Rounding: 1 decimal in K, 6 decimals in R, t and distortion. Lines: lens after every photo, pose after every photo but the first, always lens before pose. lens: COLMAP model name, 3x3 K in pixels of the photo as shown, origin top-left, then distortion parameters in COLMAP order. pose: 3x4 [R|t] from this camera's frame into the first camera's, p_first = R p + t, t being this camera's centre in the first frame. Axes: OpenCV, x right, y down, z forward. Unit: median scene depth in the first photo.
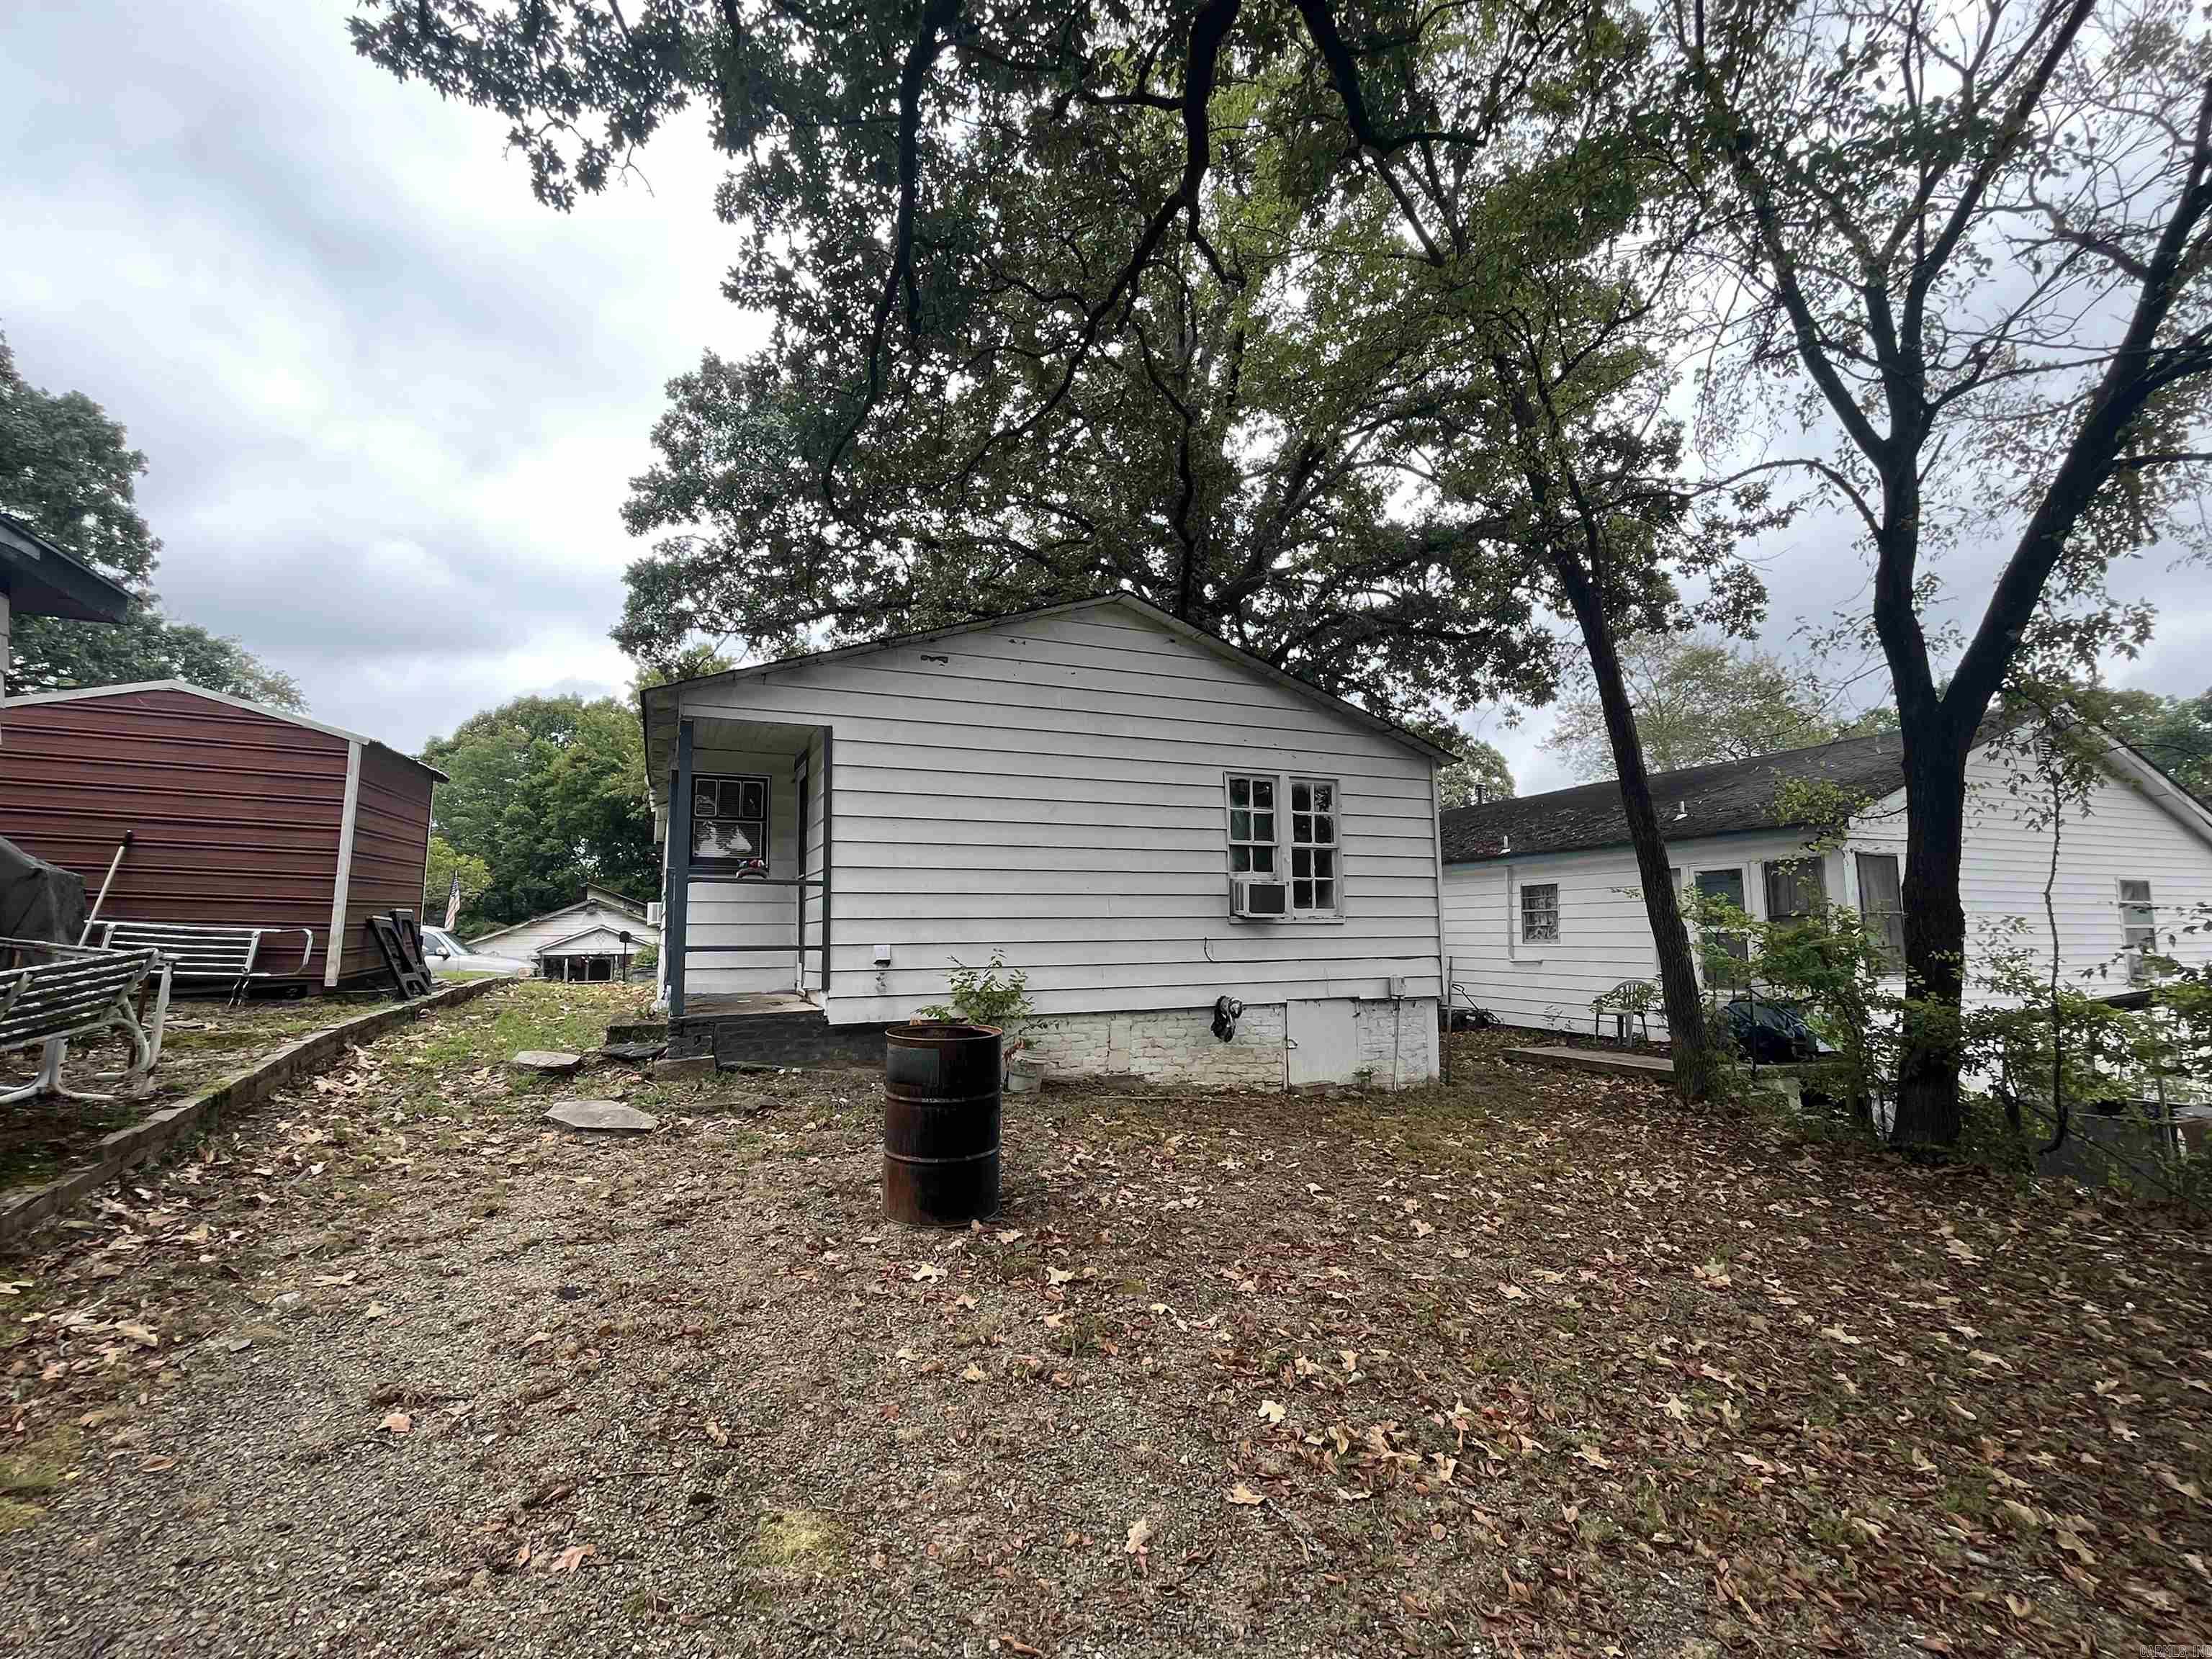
lens RADIAL K [[980.6, 0, 1093.9], [0, 980.6, 832.7], [0, 0, 1]] dist [0.010154, -0.000396]
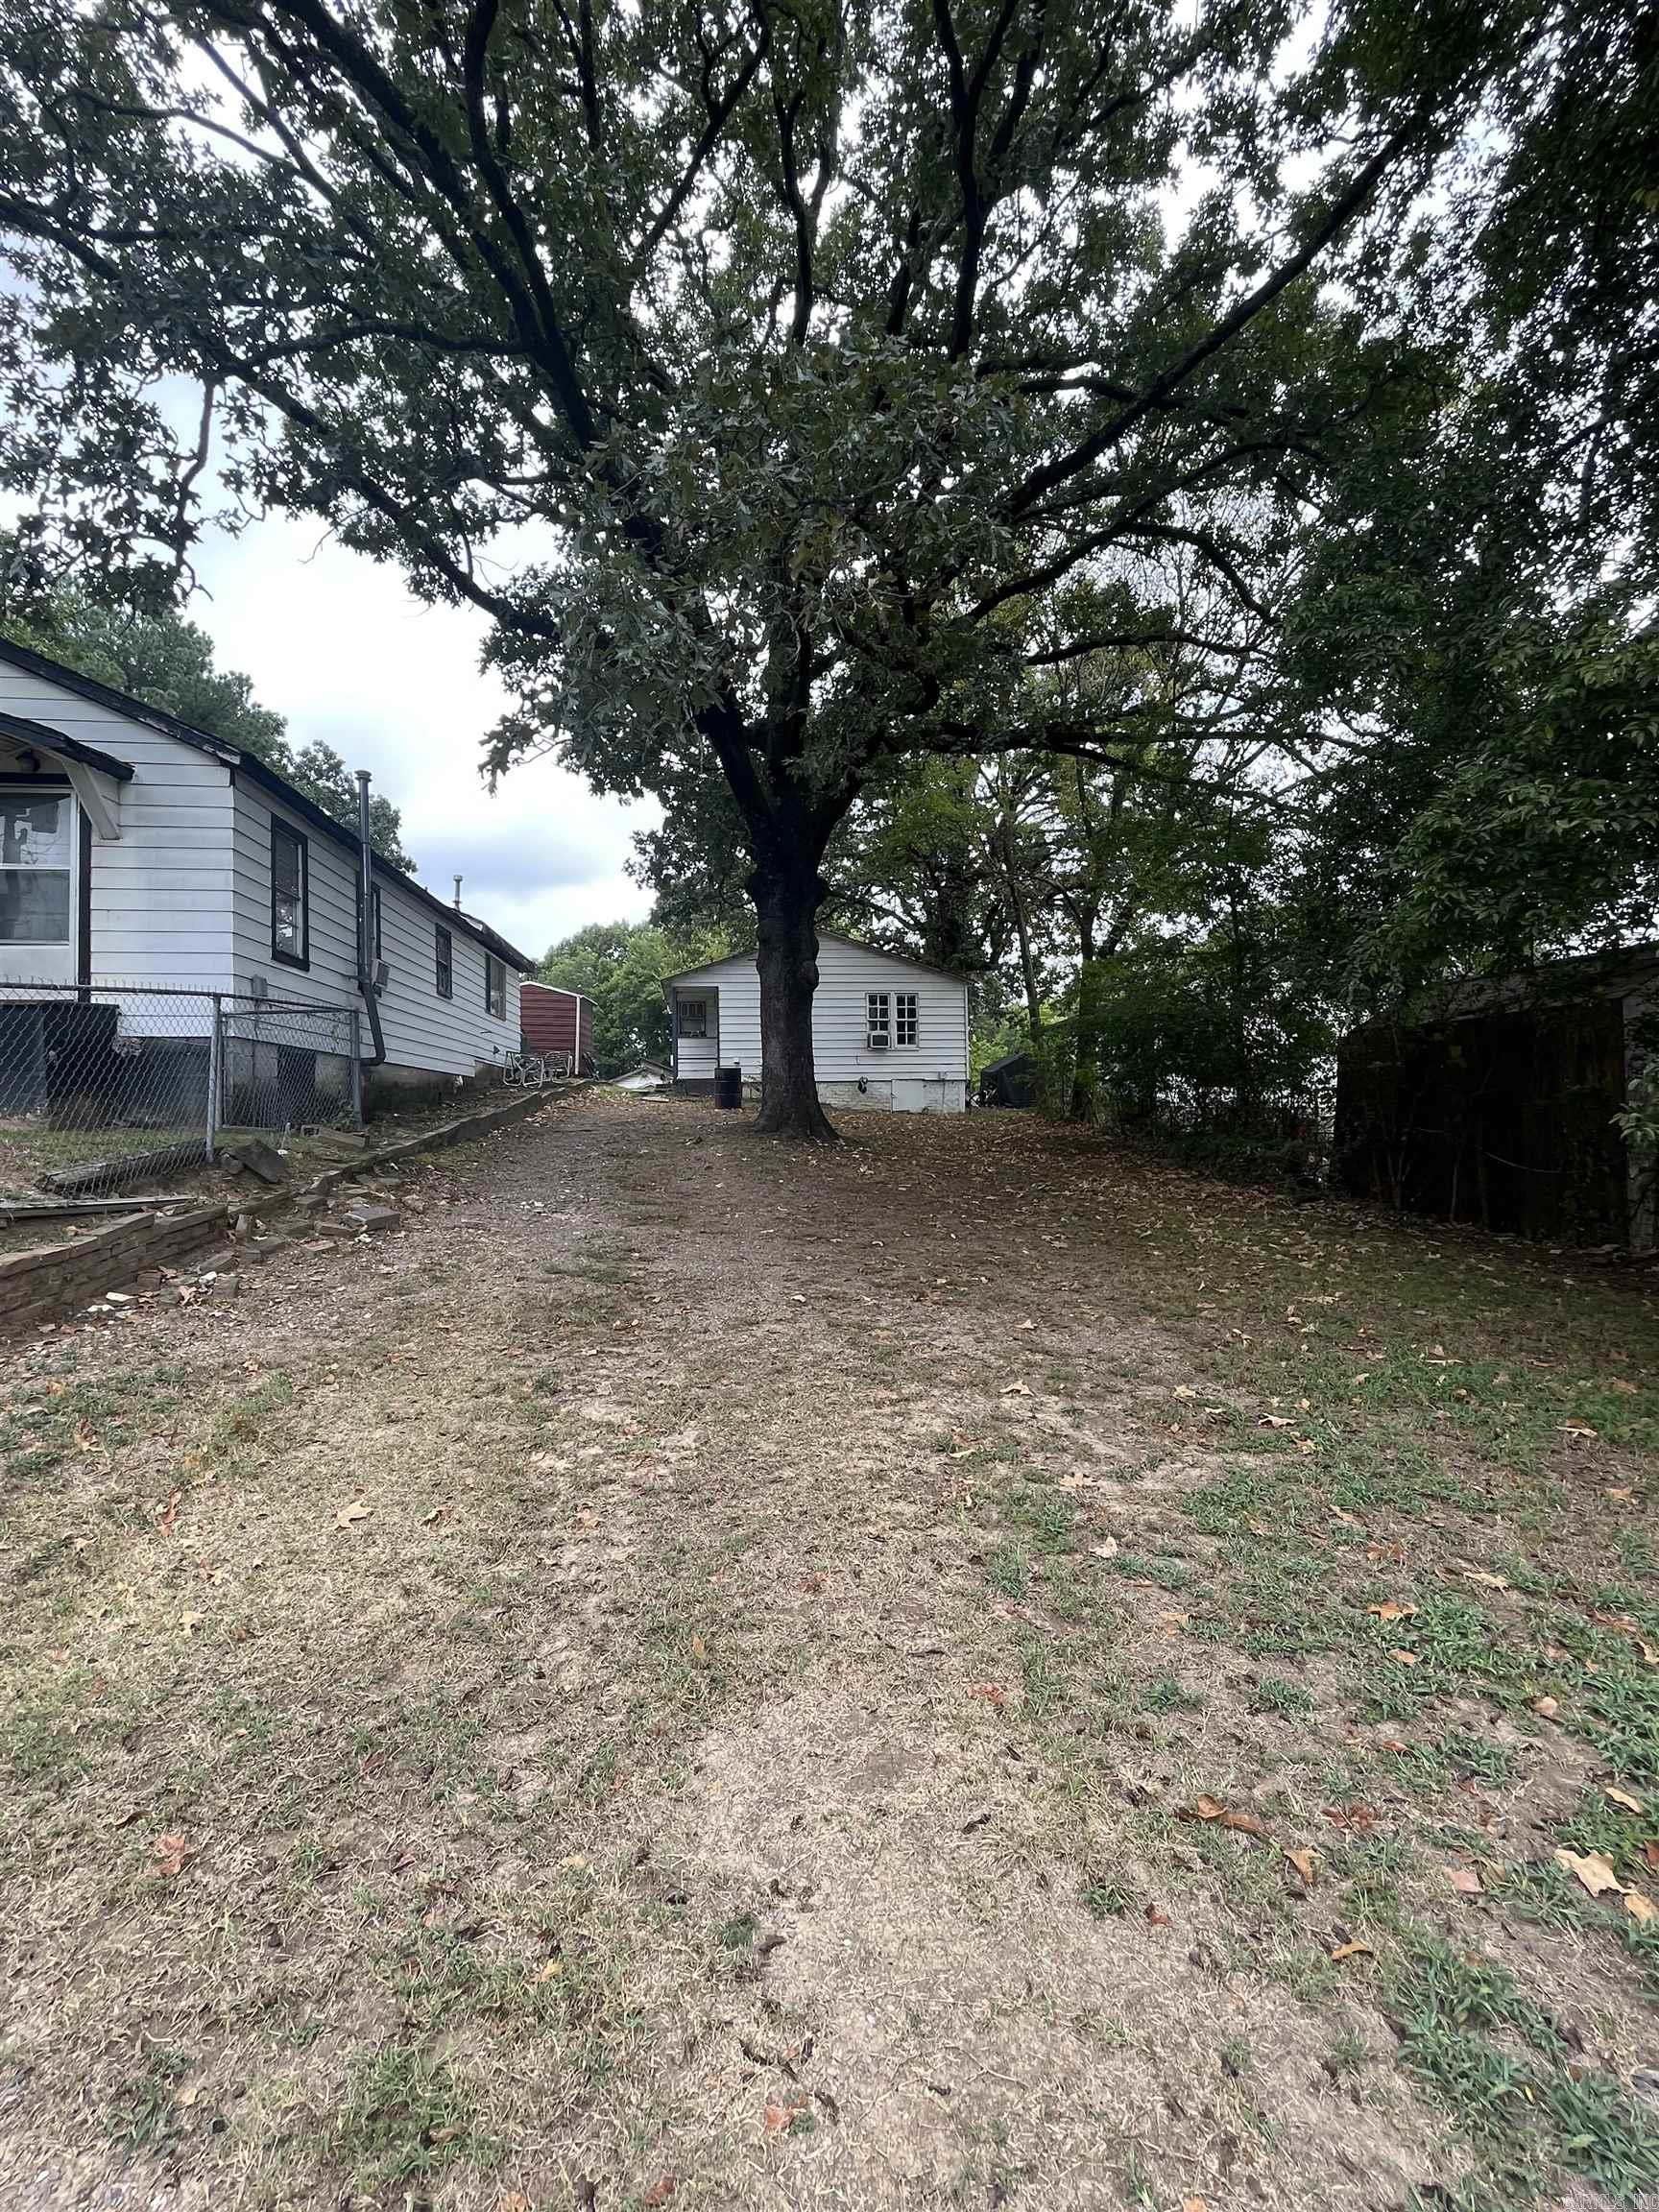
lens RADIAL K [[980.6, 0, 827.6], [0, 980.6, 1096.2], [0, 0, 1]] dist [0.010154, -0.000396]
pose [[0.960620, -0.009142, -0.277714, 0.736386], [0.032396, 0.996327, 0.079262, 0.002538], [0.275969, -0.085138, 0.957388, -1.511085]]
